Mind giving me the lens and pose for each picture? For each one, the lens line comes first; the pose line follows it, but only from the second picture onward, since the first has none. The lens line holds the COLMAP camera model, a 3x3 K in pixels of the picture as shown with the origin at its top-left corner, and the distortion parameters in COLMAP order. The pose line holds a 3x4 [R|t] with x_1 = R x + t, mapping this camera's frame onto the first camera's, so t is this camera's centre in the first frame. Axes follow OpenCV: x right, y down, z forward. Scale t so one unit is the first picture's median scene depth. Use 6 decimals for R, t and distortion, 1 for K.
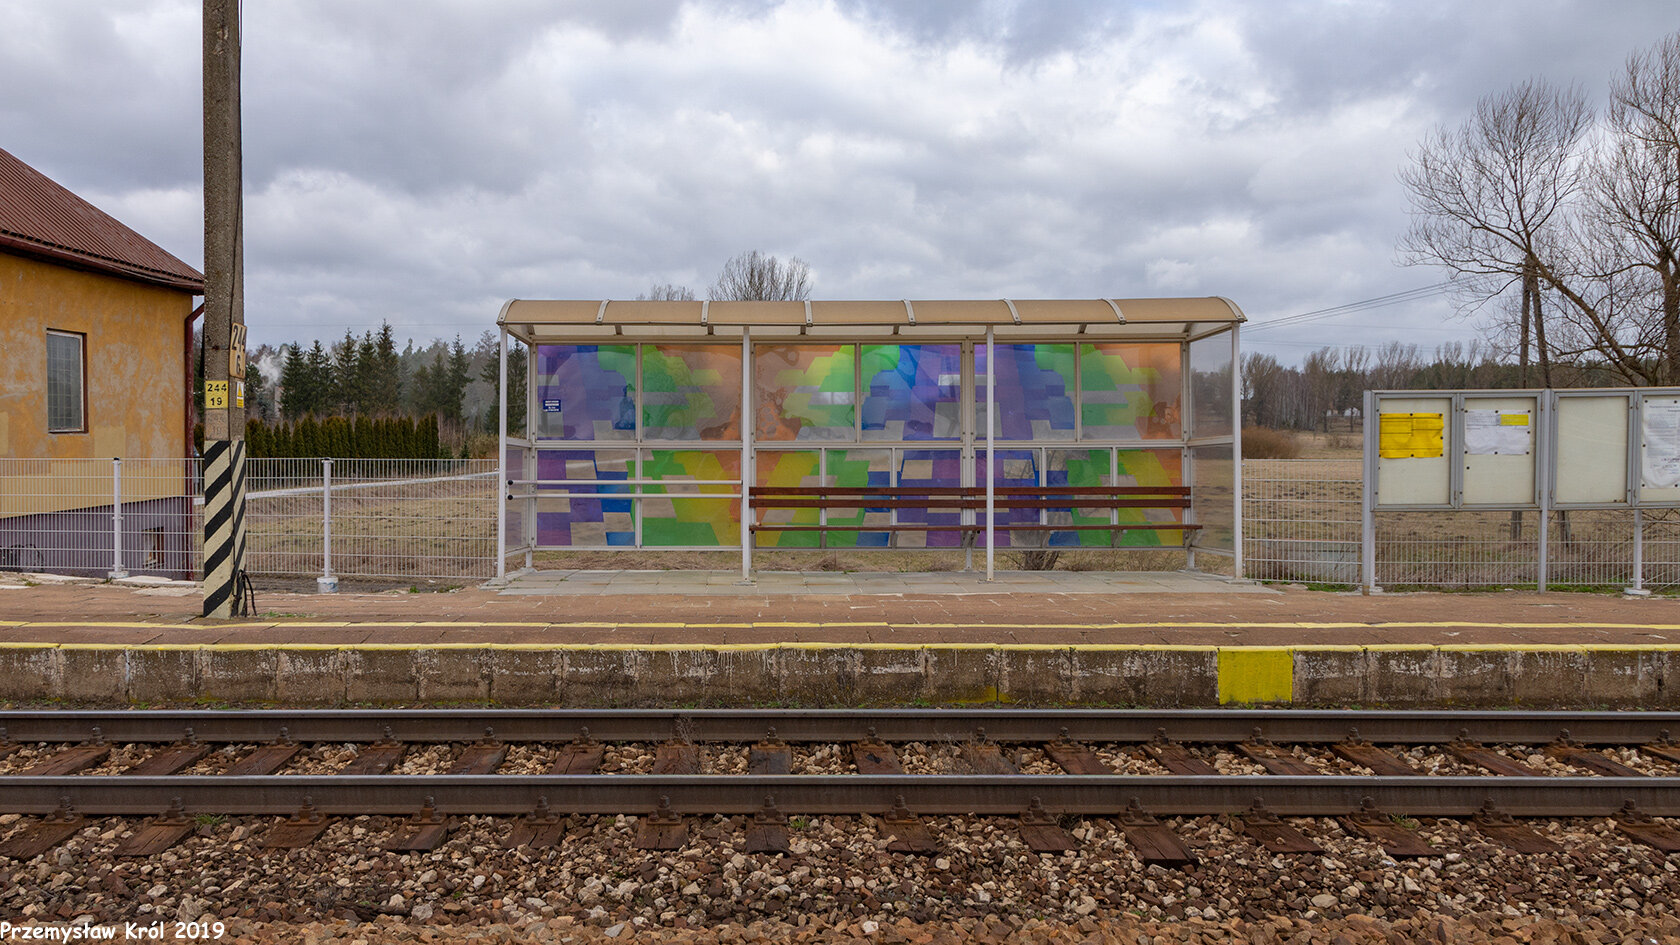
lens RADIAL K [[1303.0, 0, 840.0], [0, 1303.0, 472.5], [0, 0, 1]] dist [0.017406, -0.002559]
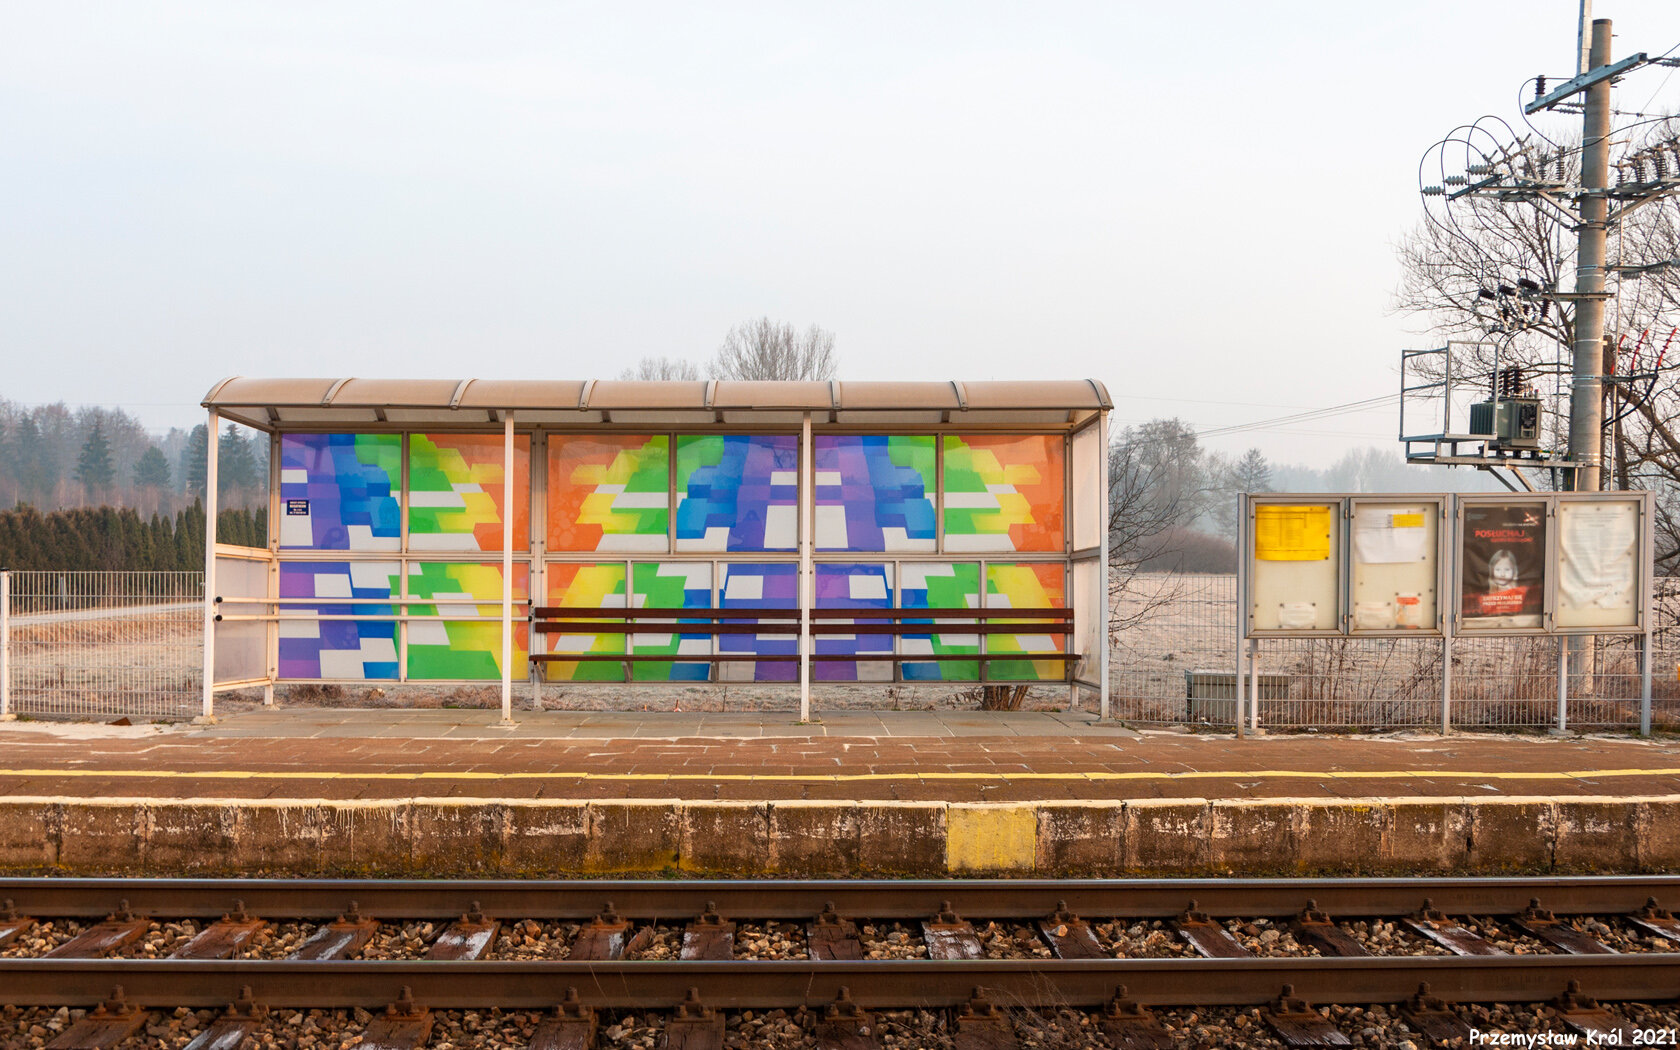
lens RADIAL K [[1583.4, 0, 840.0], [0, 1583.4, 525.0], [0, 0, 1]] dist [-0.049586, 0.028566]
pose [[0.999573, 0.003982, 0.028964, 0.192548], [-0.002788, 0.999149, -0.041152, -0.000218], [-0.029103, 0.041053, 0.998733, -0.001466]]
